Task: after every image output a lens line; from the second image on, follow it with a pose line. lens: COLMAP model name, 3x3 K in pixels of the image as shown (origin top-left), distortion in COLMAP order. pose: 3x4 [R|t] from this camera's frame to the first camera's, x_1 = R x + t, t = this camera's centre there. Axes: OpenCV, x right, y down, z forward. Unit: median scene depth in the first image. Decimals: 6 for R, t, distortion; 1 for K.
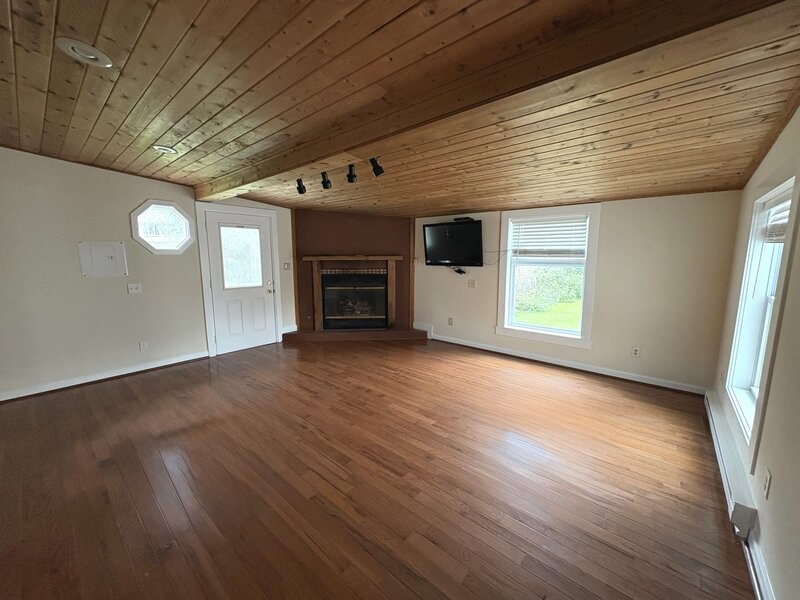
lens RADIAL K [[317.3, 0, 397.9], [0, 317.3, 299.1], [0, 0, 1]] dist [-0.000917, -0.000289]
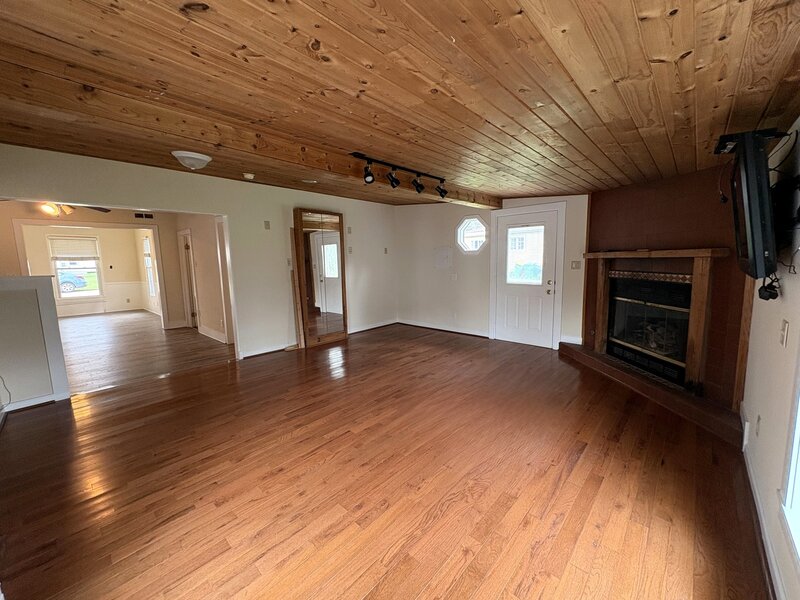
lens RADIAL K [[317.3, 0, 400.3], [0, 317.3, 299.1], [0, 0, 1]] dist [-0.000917, -0.000289]
pose [[-0.034441, 0.127292, -0.991267, 0.645560], [-0.113961, 0.984886, 0.130432, -0.090999], [0.992888, 0.117458, -0.019414, 0.719237]]
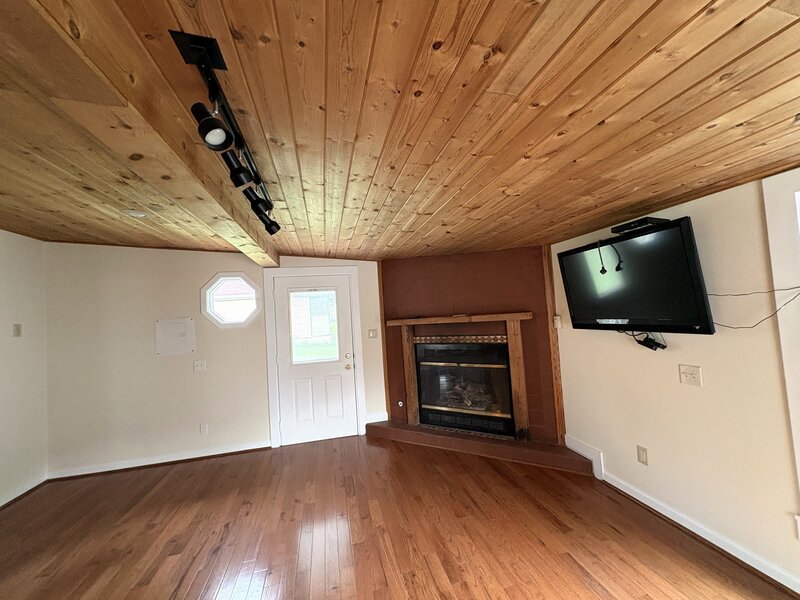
lens RADIAL K [[317.3, 0, 399.6], [0, 317.3, 300.3], [0, 0, 1]] dist [-0.000917, -0.000289]
pose [[0.806435, -0.074708, -0.586584, 0.208673], [-0.017491, 0.988539, -0.149948, -0.087462], [0.591064, 0.131184, 0.795886, 0.521367]]
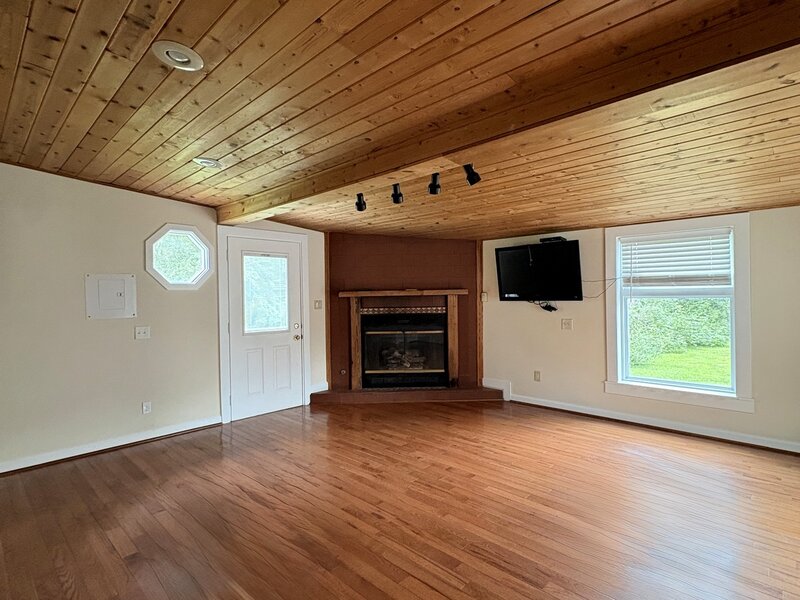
lens RADIAL K [[422.8, 0, 398.2], [0, 422.8, 297.6], [0, 0, 1]] dist [-0.001283, 0.000705]
pose [[0.998173, -0.014587, -0.058629, -0.118397], [0.006865, 0.991515, -0.129814, 0.018673], [0.060025, 0.129174, 0.989803, -0.017025]]
